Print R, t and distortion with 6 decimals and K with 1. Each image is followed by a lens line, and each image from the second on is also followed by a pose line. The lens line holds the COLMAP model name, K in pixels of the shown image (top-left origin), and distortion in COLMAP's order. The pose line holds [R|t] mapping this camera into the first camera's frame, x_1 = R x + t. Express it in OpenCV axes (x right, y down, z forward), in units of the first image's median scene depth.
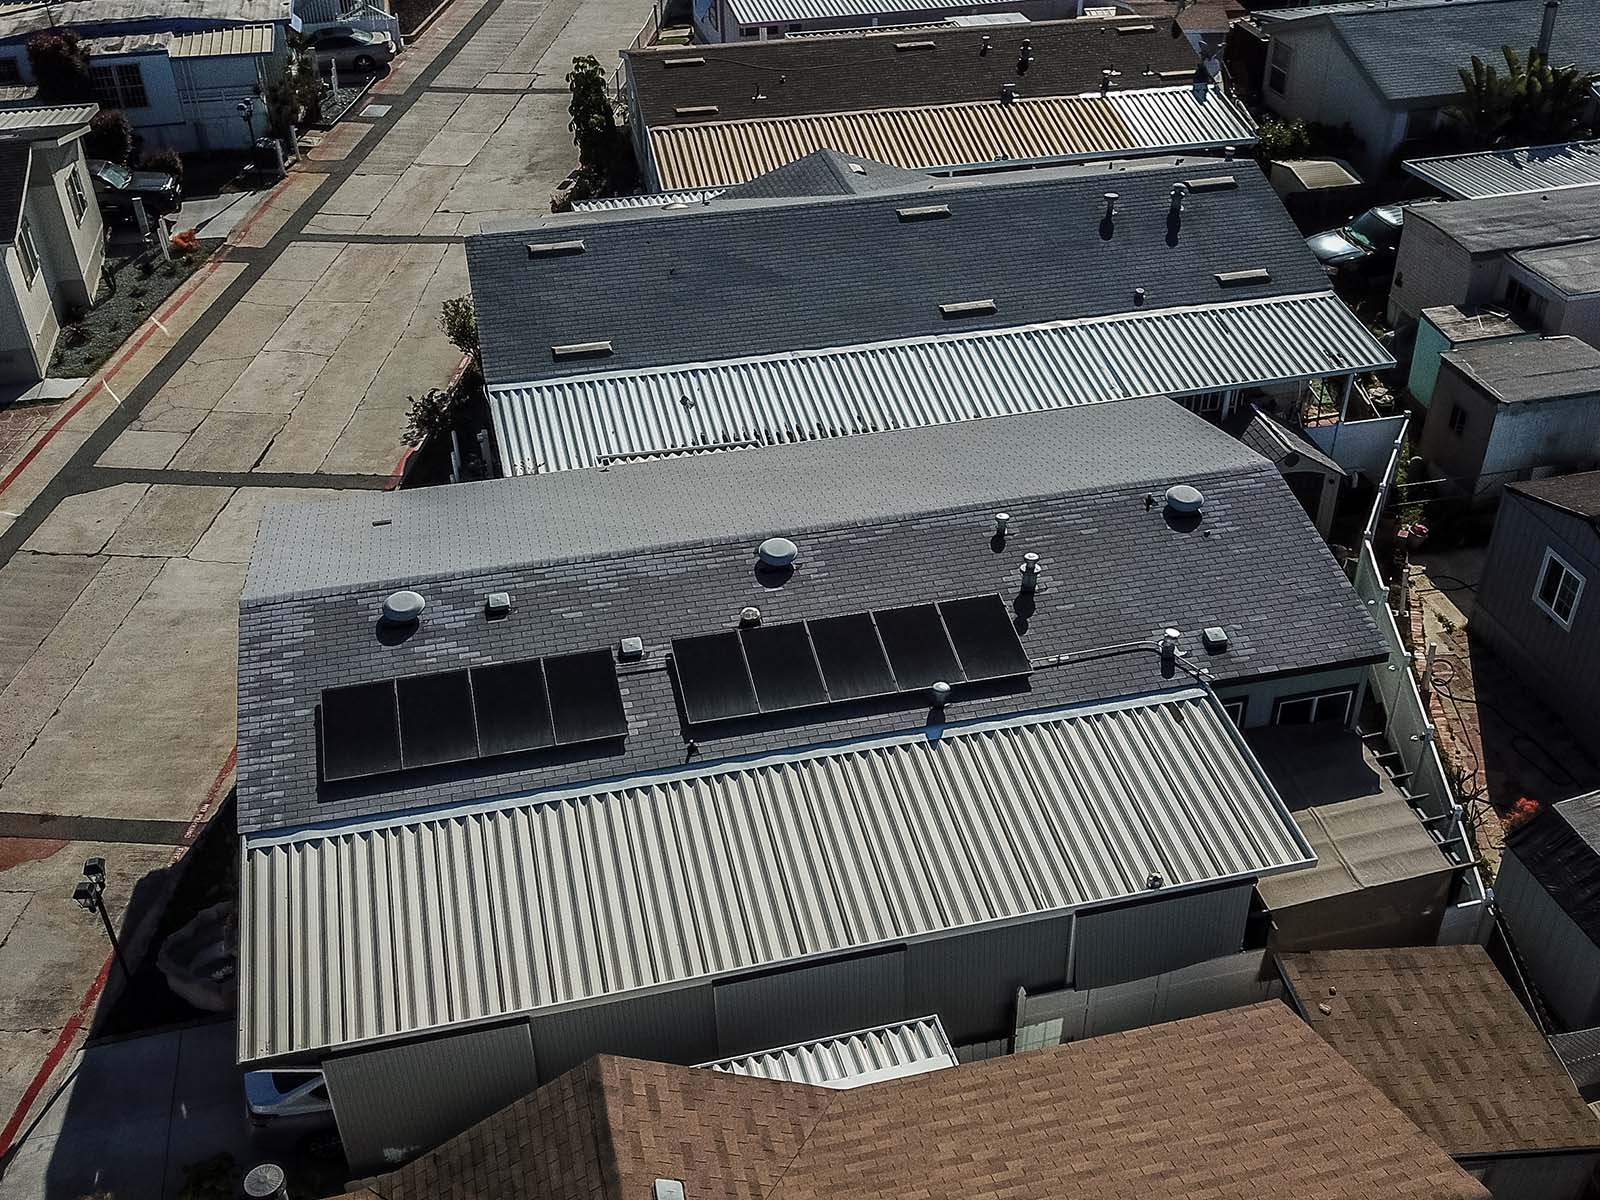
lens RADIAL K [[1495.3, 0, 800.1], [0, 1495.3, 601.3], [0, 0, 1]] dist [-0.020639, 0.000000]
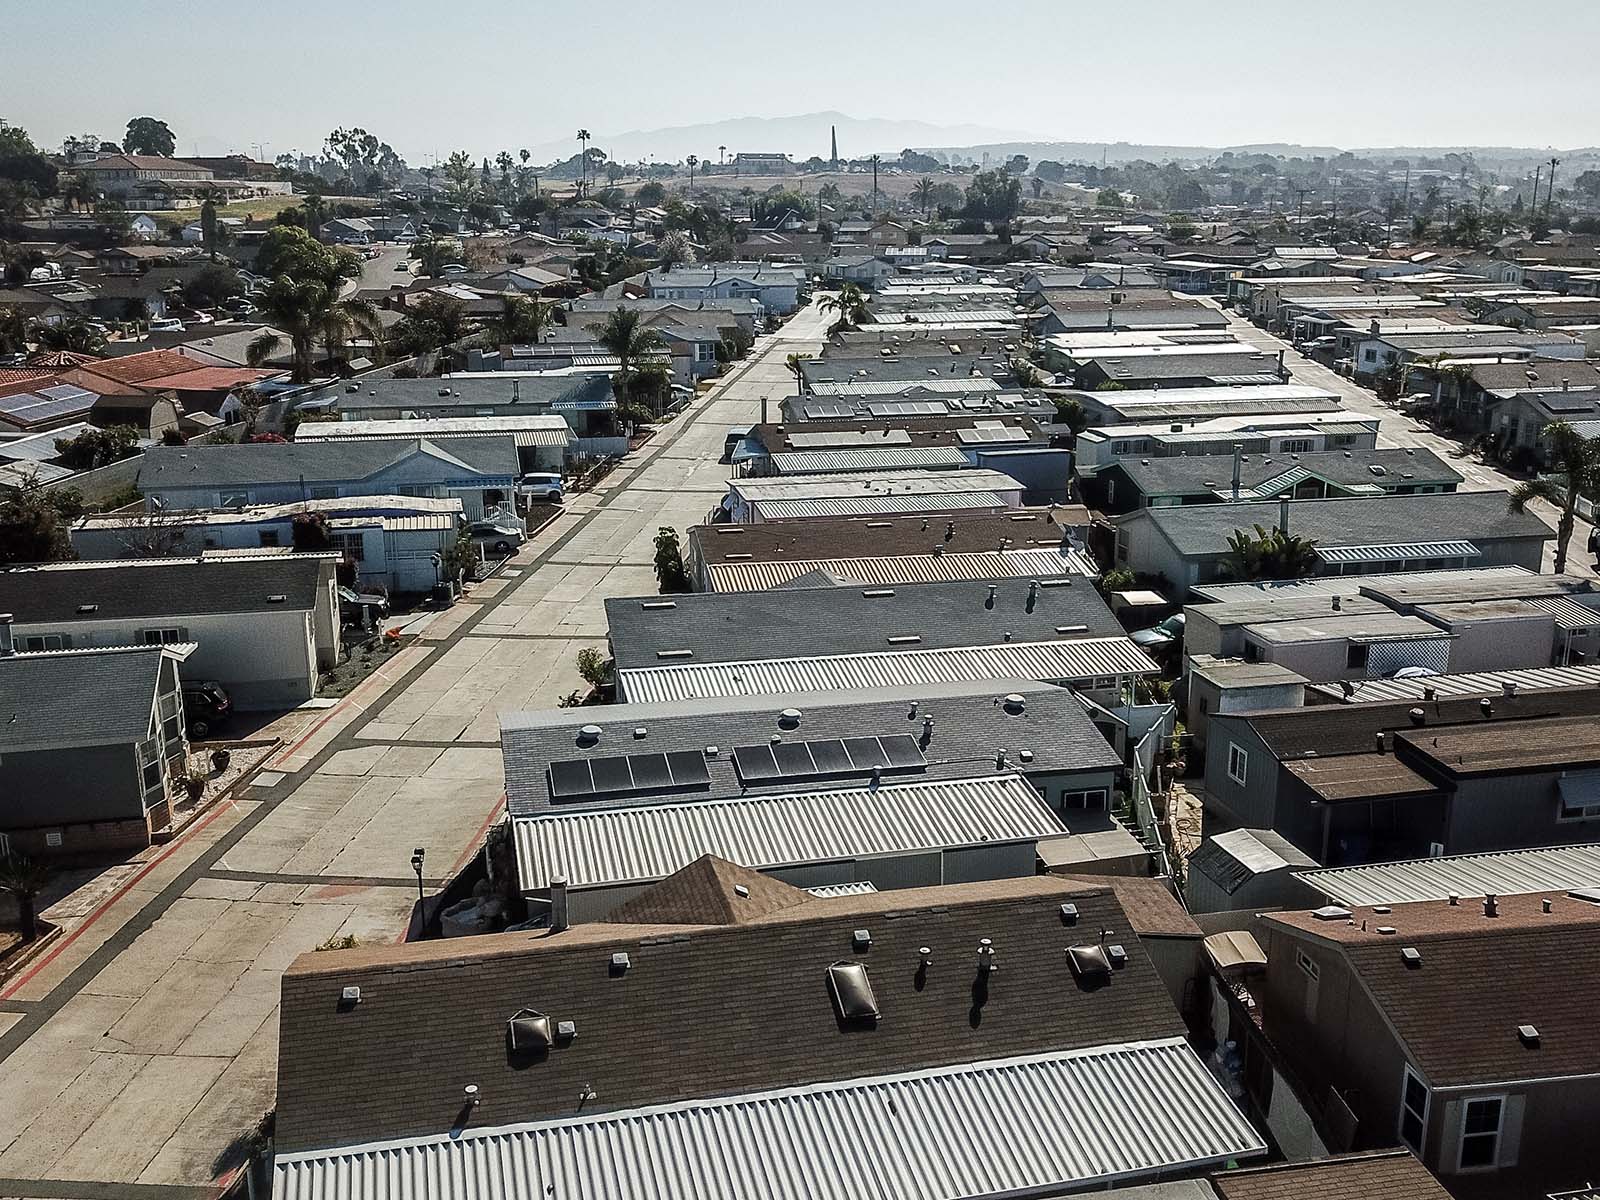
lens RADIAL K [[1495.3, 0, 799.5], [0, 1495.3, 598.7], [0, 0, 1]] dist [-0.020639, 0.000000]
pose [[0.999894, 0.014391, -0.002196, -0.001531], [-0.014172, 0.927731, -0.372979, 0.331167], [-0.003331, 0.372971, 0.927837, -0.485777]]
